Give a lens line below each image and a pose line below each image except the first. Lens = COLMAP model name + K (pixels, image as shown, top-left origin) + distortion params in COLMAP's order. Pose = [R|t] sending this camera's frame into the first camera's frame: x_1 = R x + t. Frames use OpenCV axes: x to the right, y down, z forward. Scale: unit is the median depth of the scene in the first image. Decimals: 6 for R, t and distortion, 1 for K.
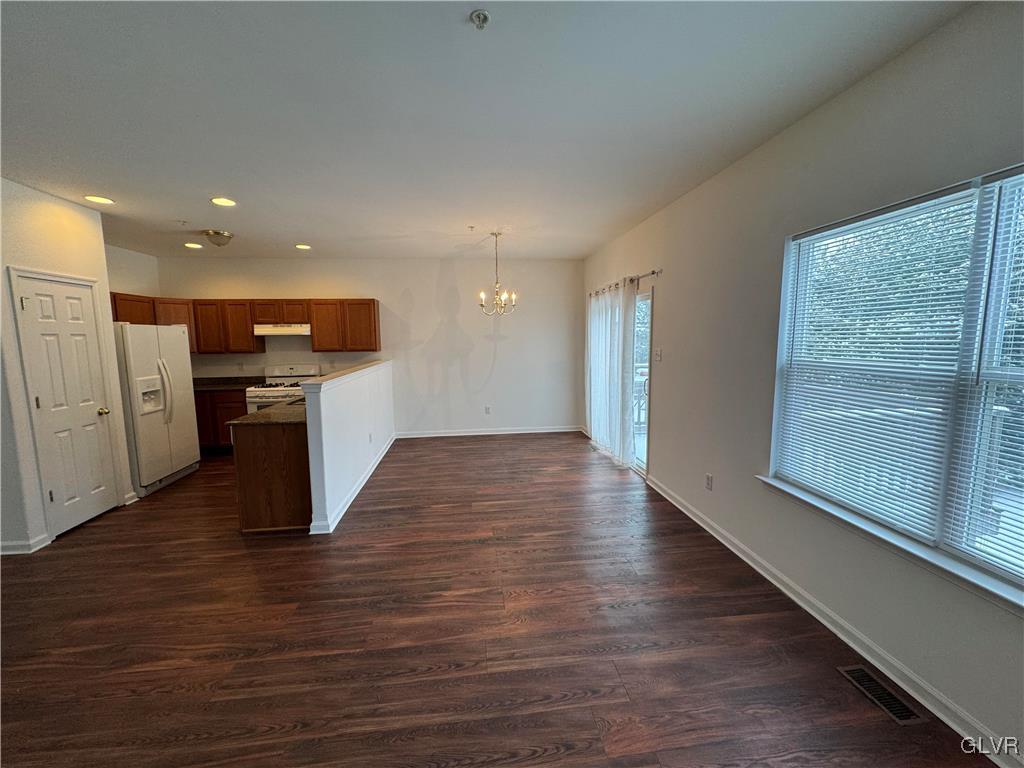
lens RADIAL K [[407.0, 0, 514.6], [0, 407.0, 381.6], [0, 0, 1]] dist [0.000505, 0.000272]
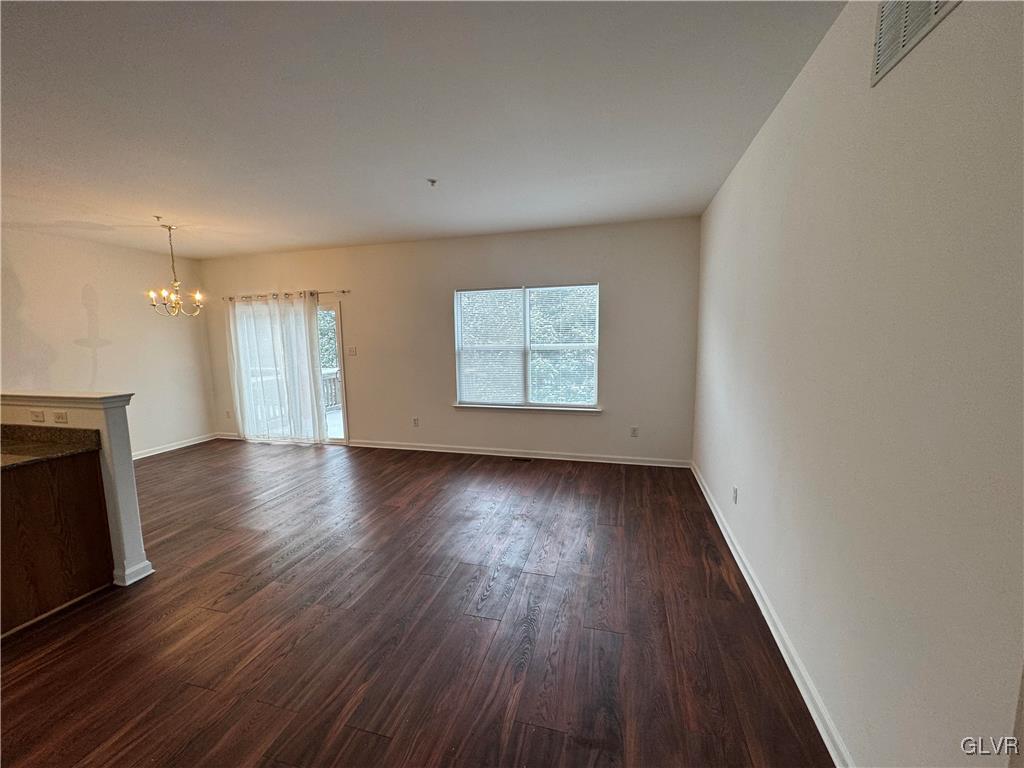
lens RADIAL K [[407.0, 0, 510.3], [0, 407.0, 381.9], [0, 0, 1]] dist [0.000505, 0.000272]
pose [[0.371817, -0.105133, 0.922334, -0.772720], [0.115828, 0.991056, 0.066273, 0.010209], [-0.921052, 0.082190, 0.380669, -0.026028]]
